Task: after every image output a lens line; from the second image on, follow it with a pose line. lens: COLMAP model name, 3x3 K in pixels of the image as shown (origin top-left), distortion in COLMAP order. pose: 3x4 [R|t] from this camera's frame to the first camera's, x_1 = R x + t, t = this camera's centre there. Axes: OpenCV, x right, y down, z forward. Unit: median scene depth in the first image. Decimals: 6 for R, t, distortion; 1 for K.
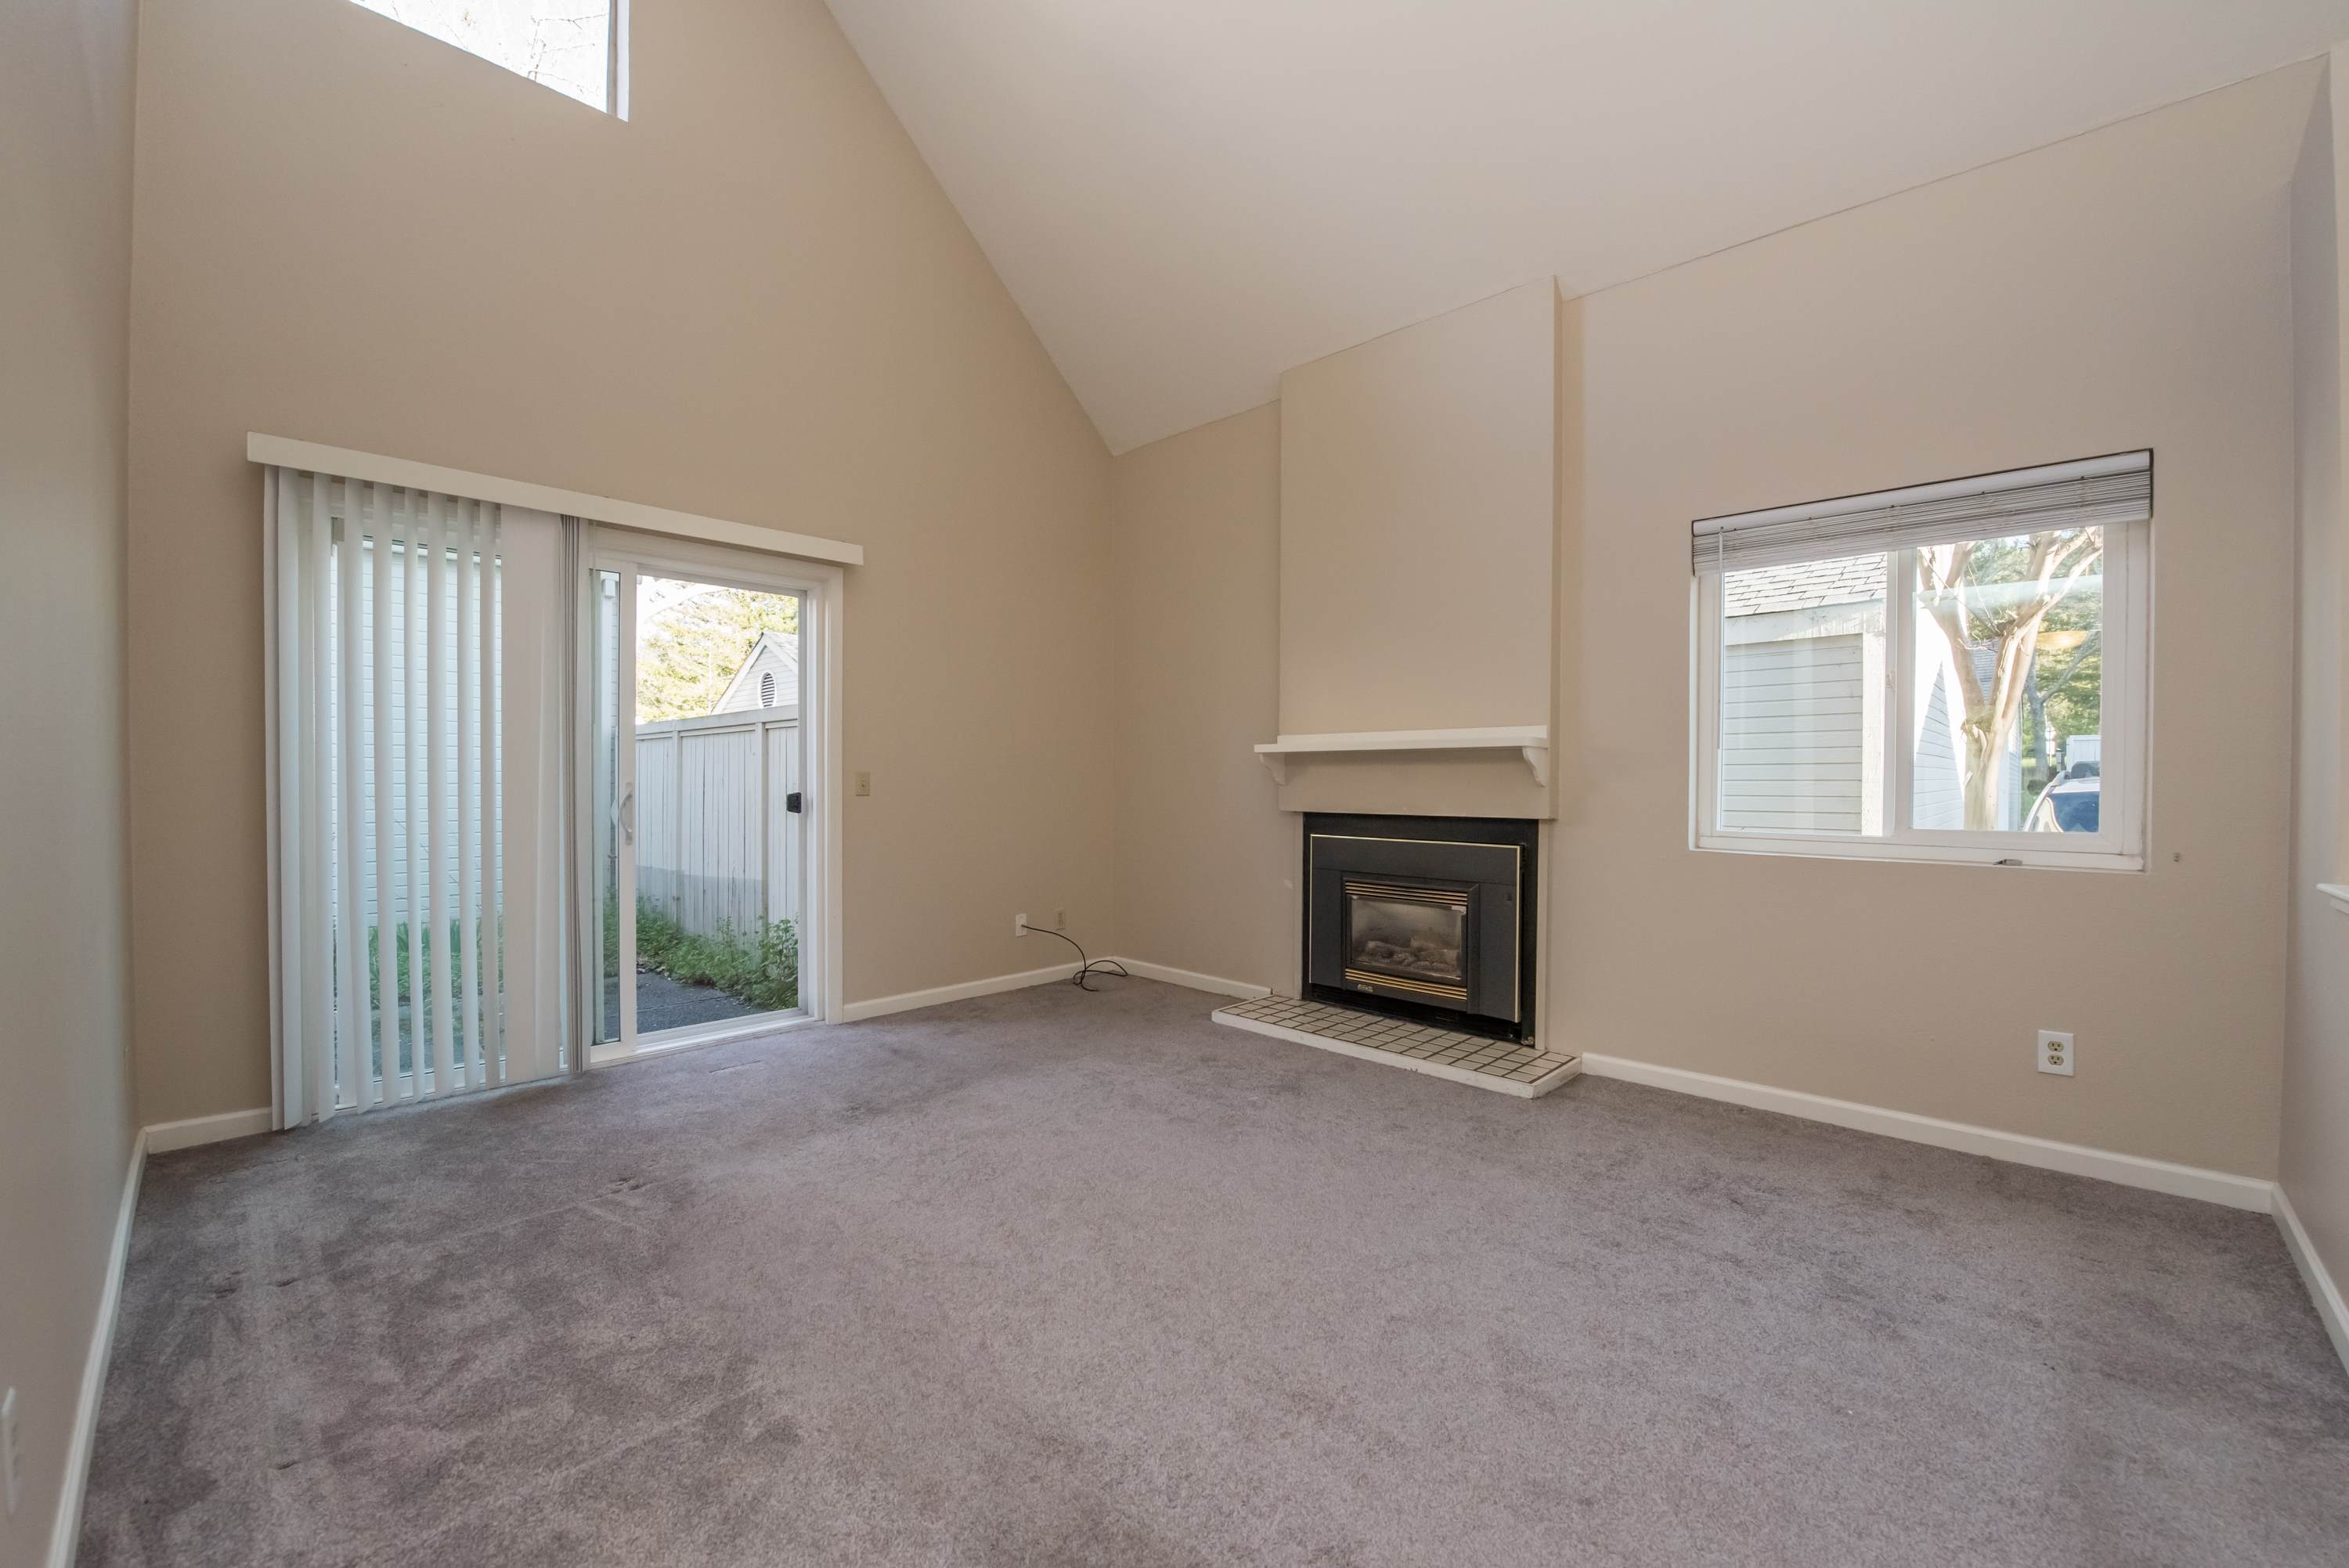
lens RADIAL K [[935.3, 0, 1167.5], [0, 935.3, 792.8], [0, 0, 1]] dist [-0.016056, 0.000092]
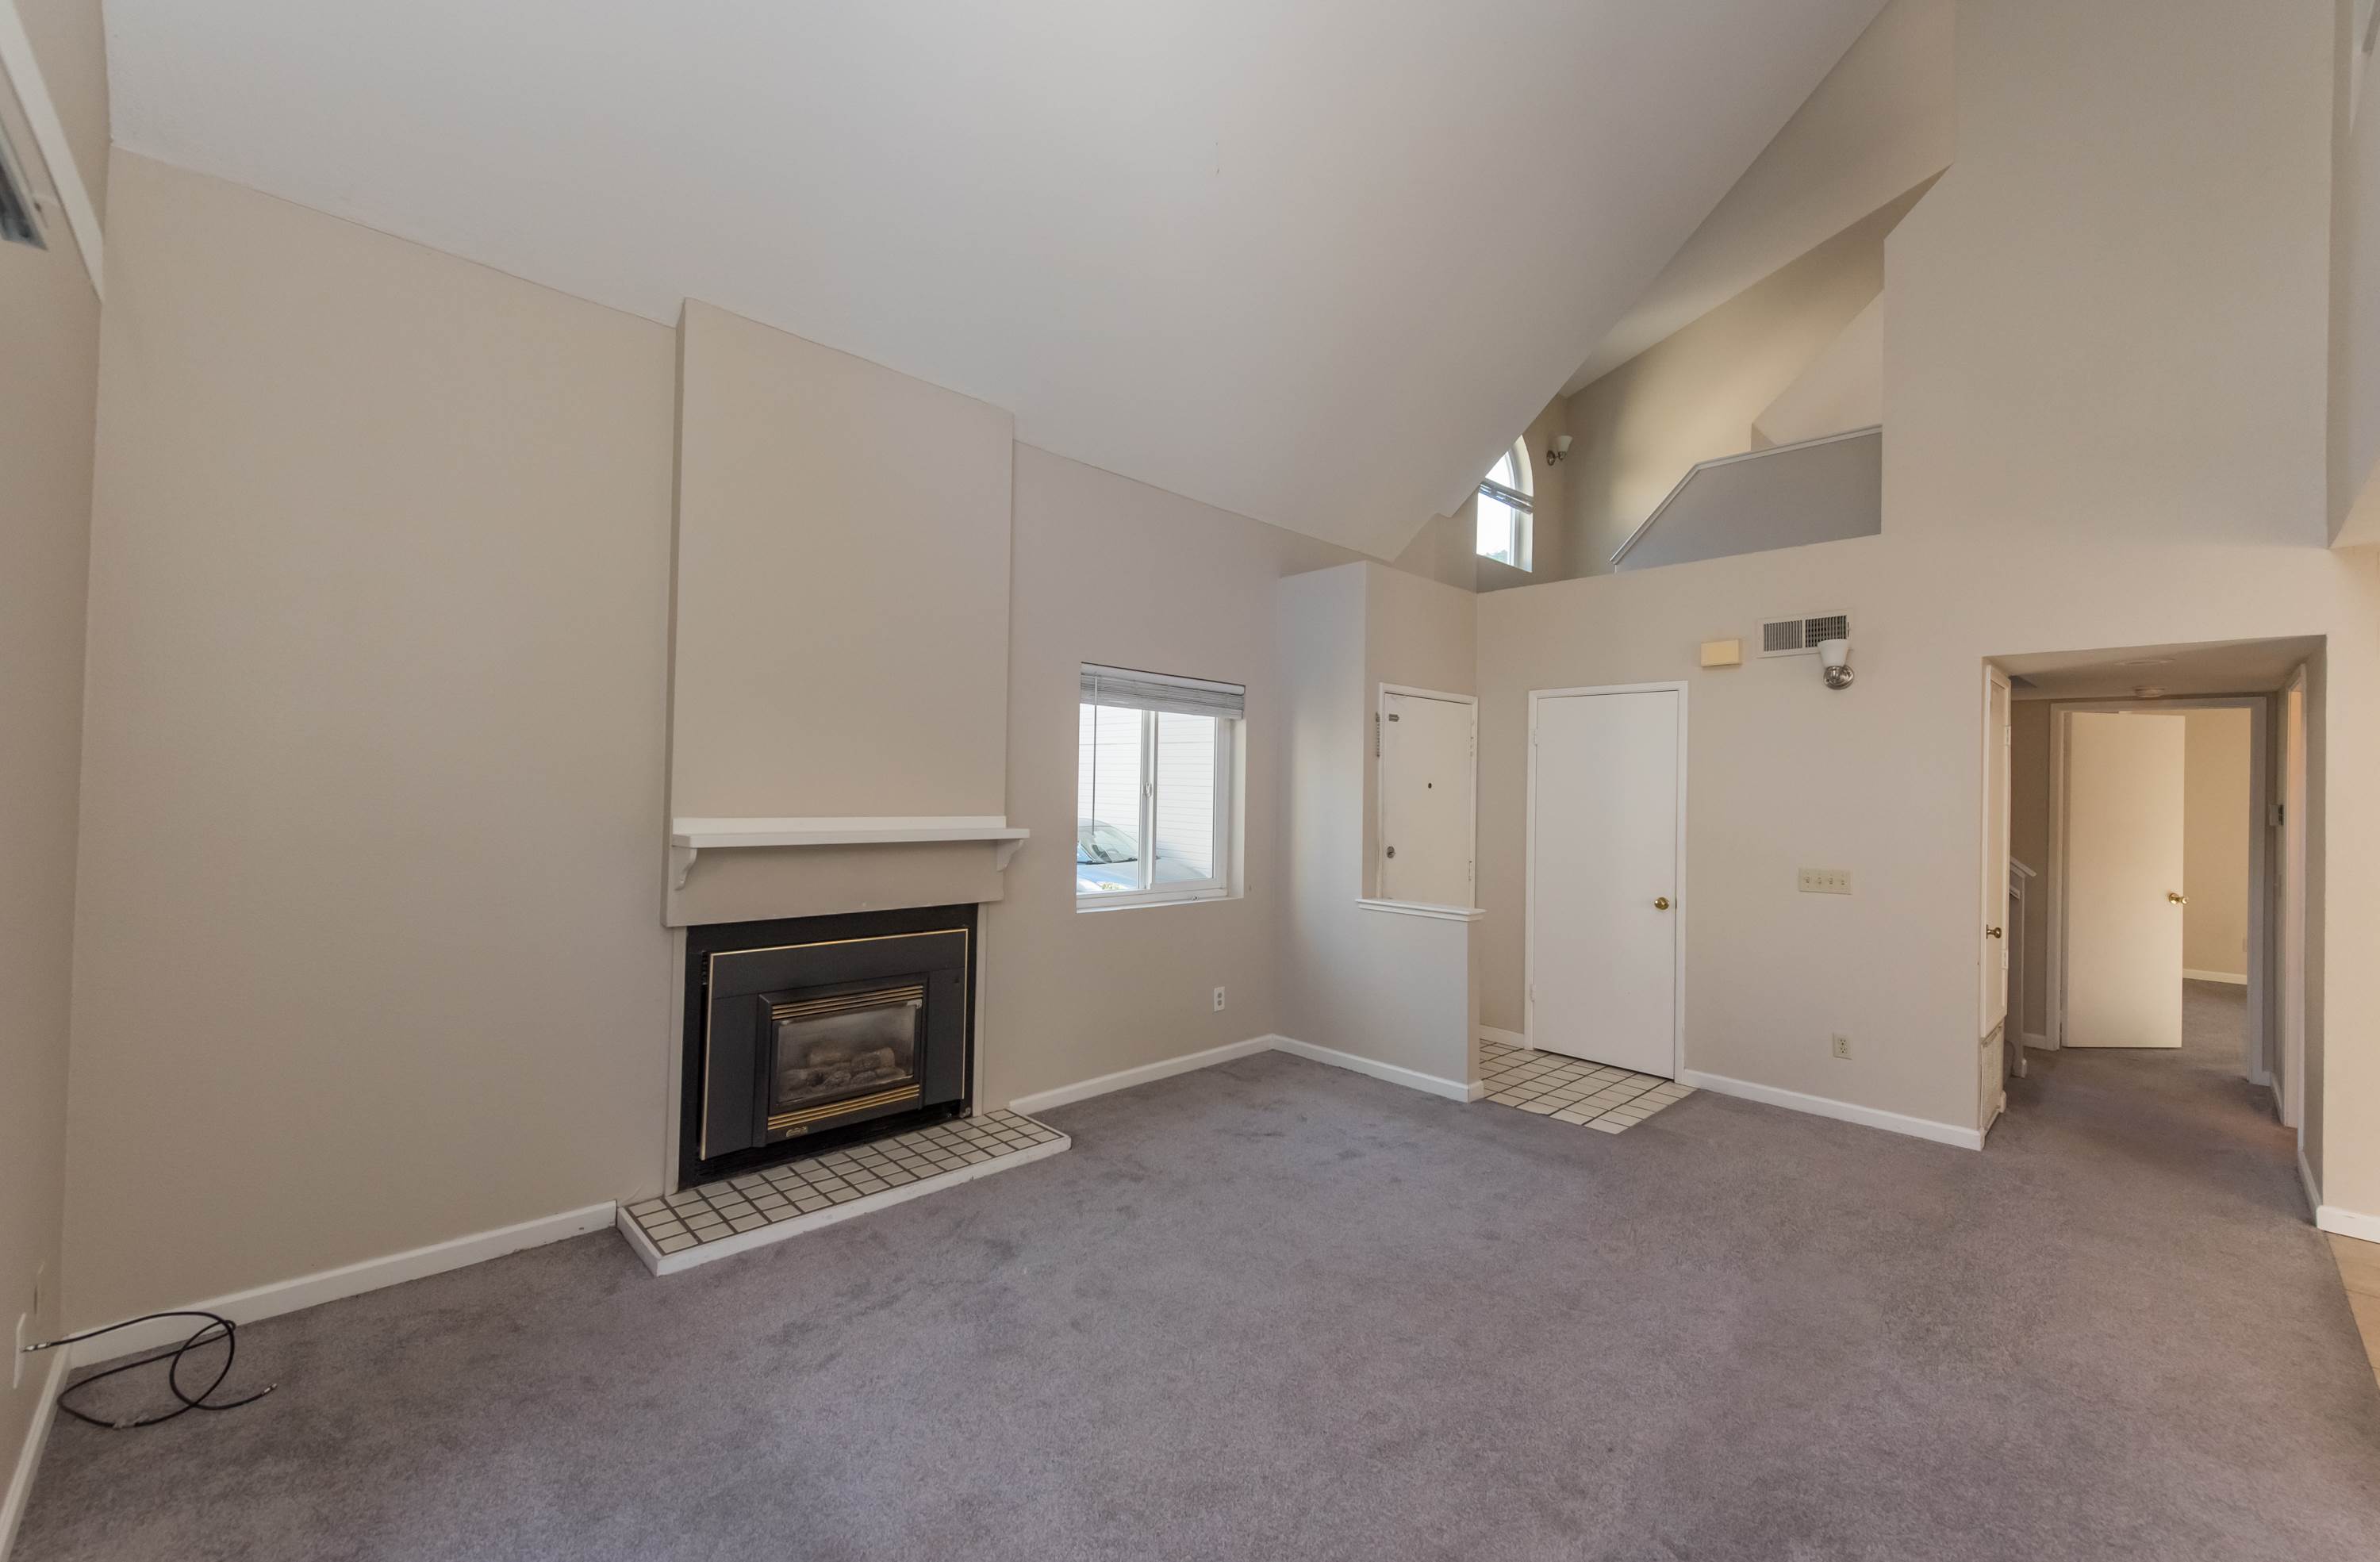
lens RADIAL K [[937.7, 0, 1179.1], [0, 937.7, 775.2], [0, 0, 1]] dist [-0.004566, -0.000239]
pose [[0.042580, 0.007682, 0.999064, -0.644288], [-0.010145, 0.999922, -0.007256, -0.107051], [-0.999042, -0.009826, 0.042654, 0.690941]]
